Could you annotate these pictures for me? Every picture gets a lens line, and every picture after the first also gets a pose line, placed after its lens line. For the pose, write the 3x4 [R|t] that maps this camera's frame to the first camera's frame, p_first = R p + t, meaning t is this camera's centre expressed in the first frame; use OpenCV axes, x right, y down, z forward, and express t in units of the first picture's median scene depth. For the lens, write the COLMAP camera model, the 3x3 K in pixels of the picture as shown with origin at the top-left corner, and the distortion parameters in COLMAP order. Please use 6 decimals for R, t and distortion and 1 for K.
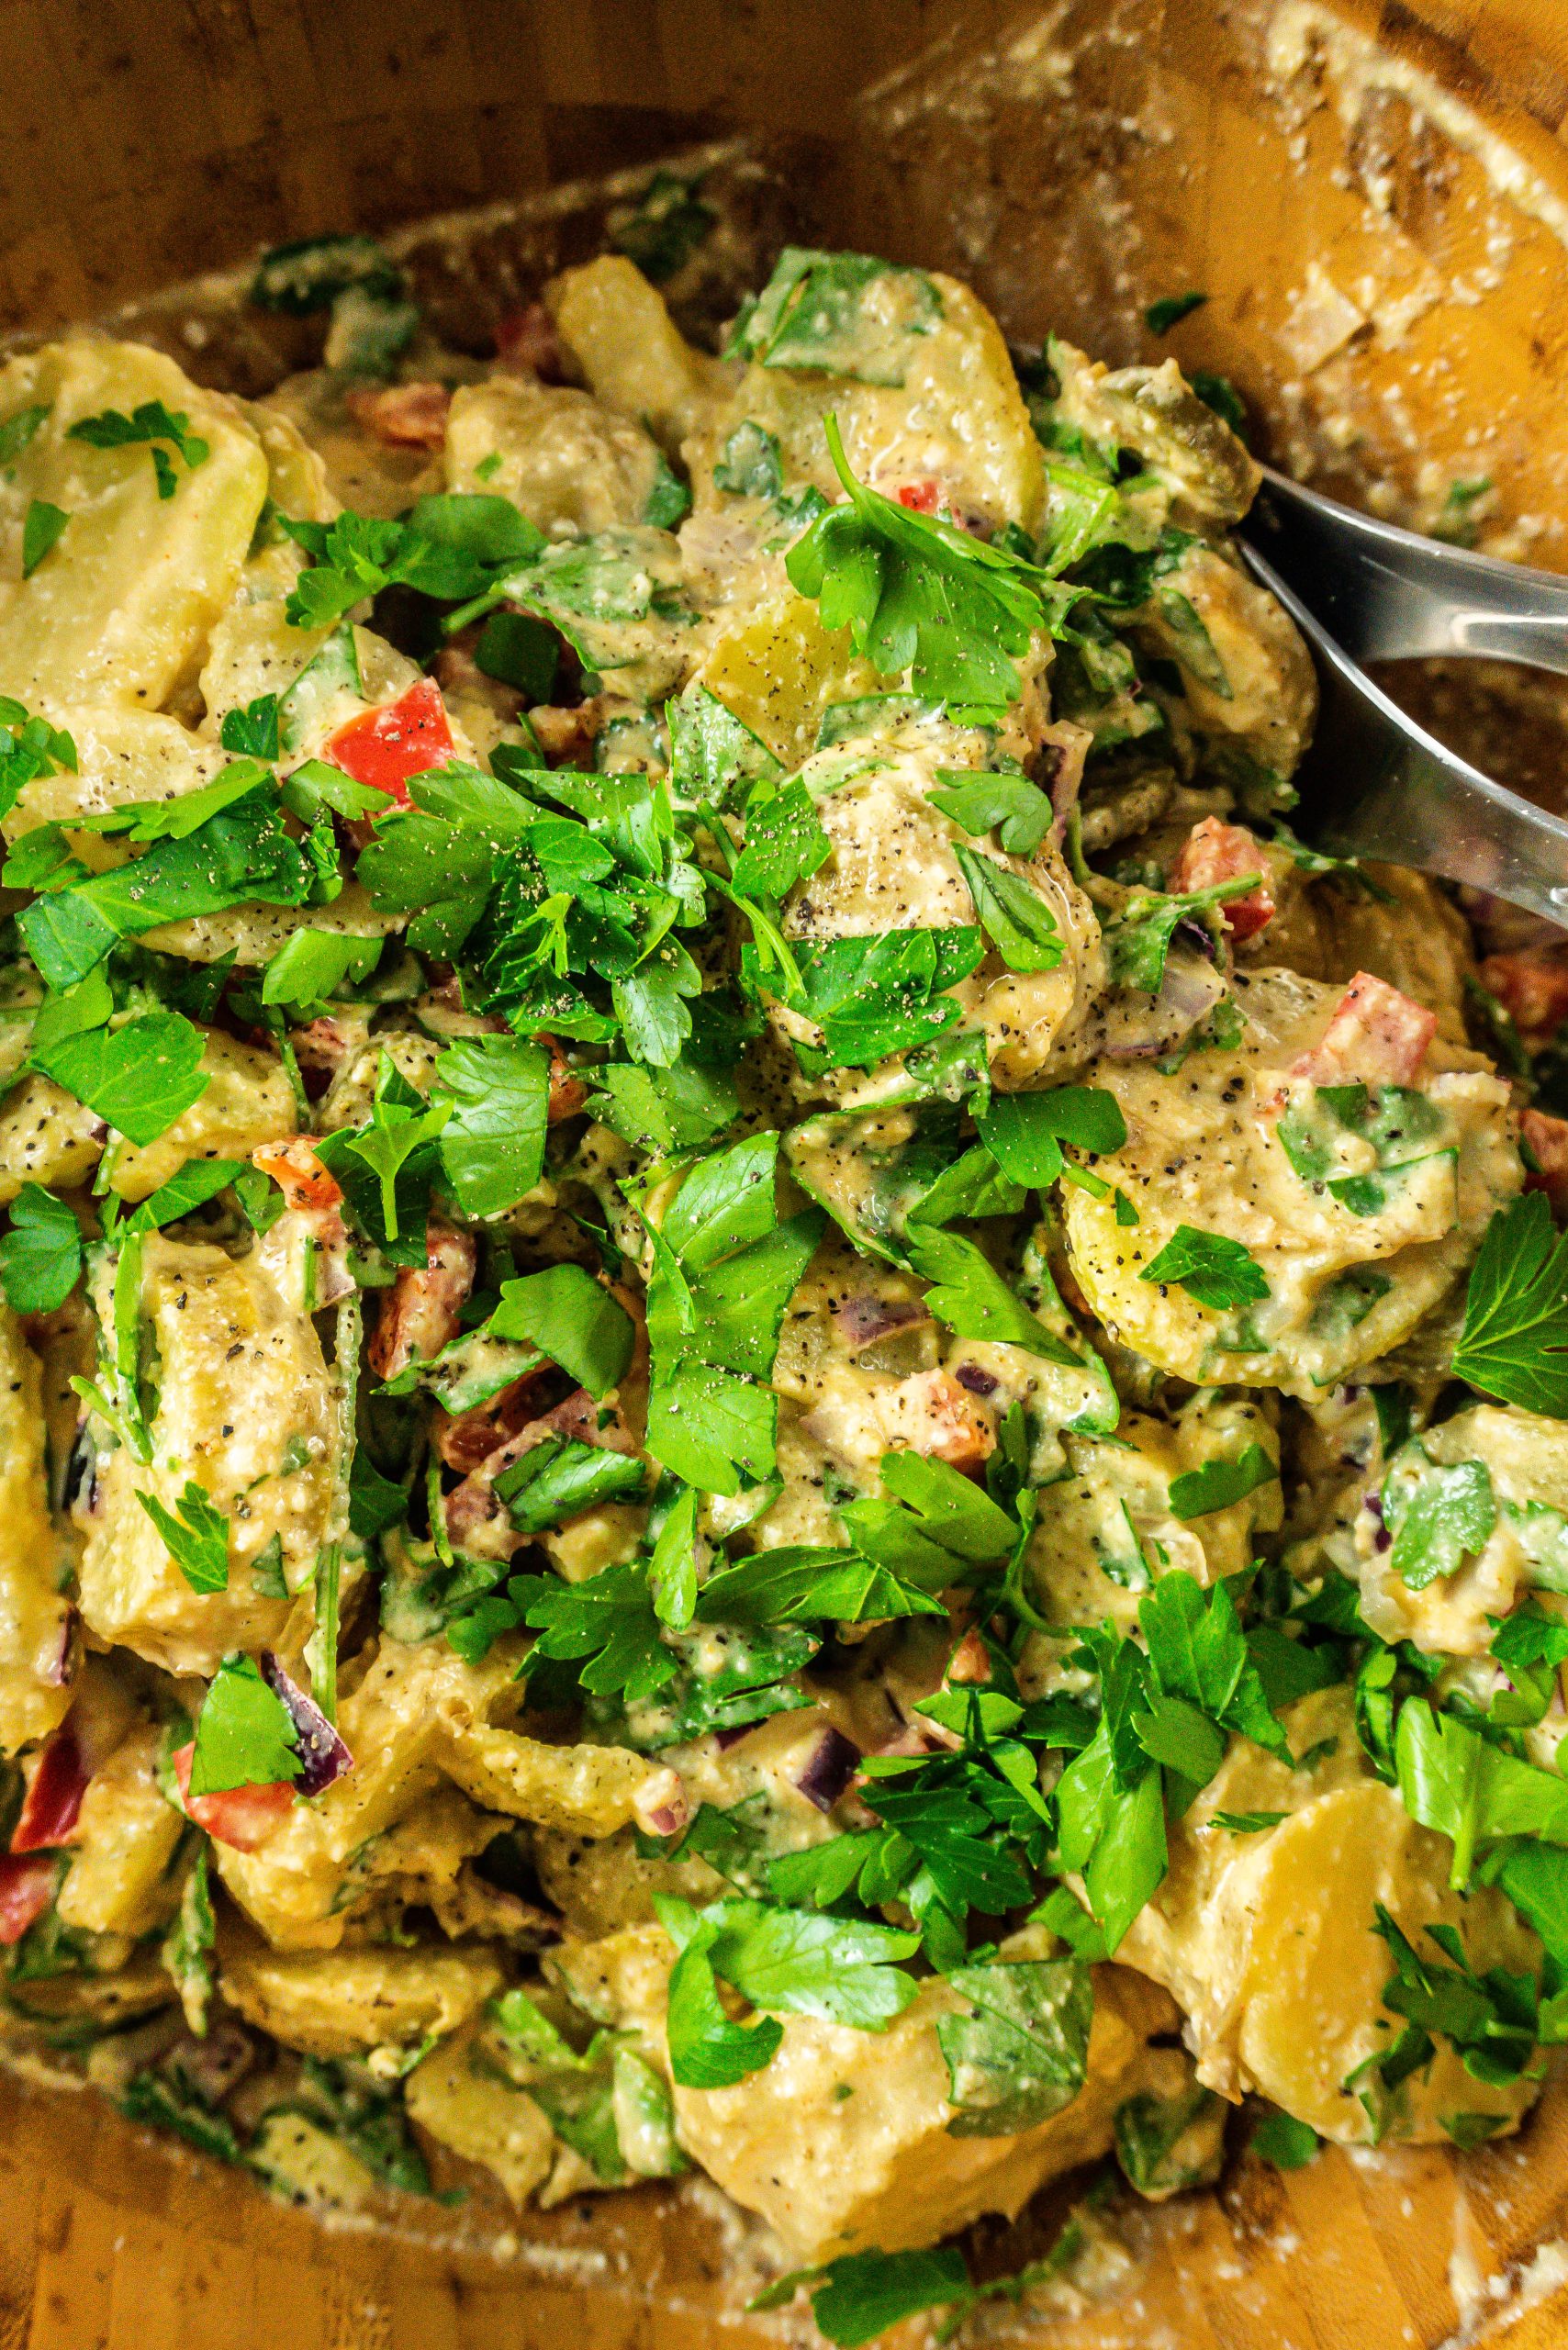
lens RADIAL K [[3115.7, 0, 784.0], [0, 3115.7, 1175.0], [0, 0, 1]] dist [0.065598, 0.008033]
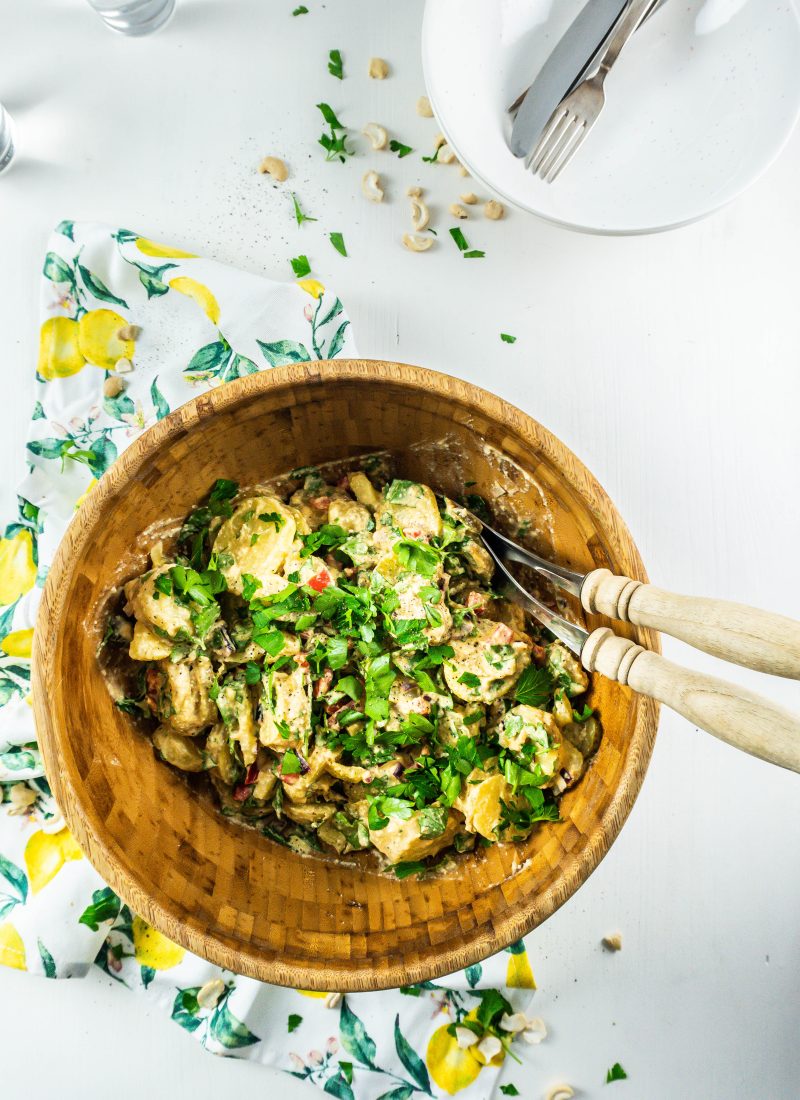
lens RADIAL K [[1010.9, 0, 400.0], [0, 1010.9, 550.0], [0, 0, 1]] dist [-0.003033, 0.000773]
pose [[0.999892, 0.009265, -0.011433, 0.032459], [-0.009316, 0.999947, -0.004413, -0.179088], [0.011391, 0.004519, 0.999925, -0.723687]]
